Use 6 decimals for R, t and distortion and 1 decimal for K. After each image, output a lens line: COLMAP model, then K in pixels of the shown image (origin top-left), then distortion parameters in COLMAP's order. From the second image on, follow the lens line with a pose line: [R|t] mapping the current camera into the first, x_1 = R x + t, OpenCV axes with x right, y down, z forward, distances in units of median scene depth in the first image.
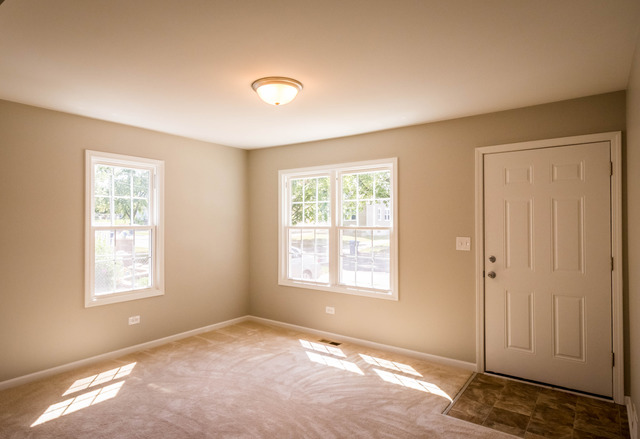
lens RADIAL K [[369.8, 0, 304.0], [0, 369.8, 225.2], [0, 0, 1]] dist [0.004144, -0.004244]
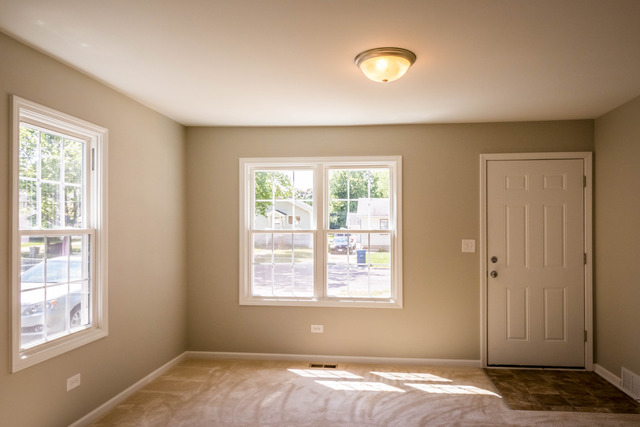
lens RADIAL K [[422.9, 0, 343.1], [0, 422.9, 229.9], [0, 0, 1]] dist [-0.001677, -0.006383]
pose [[0.852992, -0.003081, 0.521916, -0.476760], [0.002966, 0.999995, 0.001056, 0.003667], [-0.521916, 0.000648, 0.852996, 0.177718]]
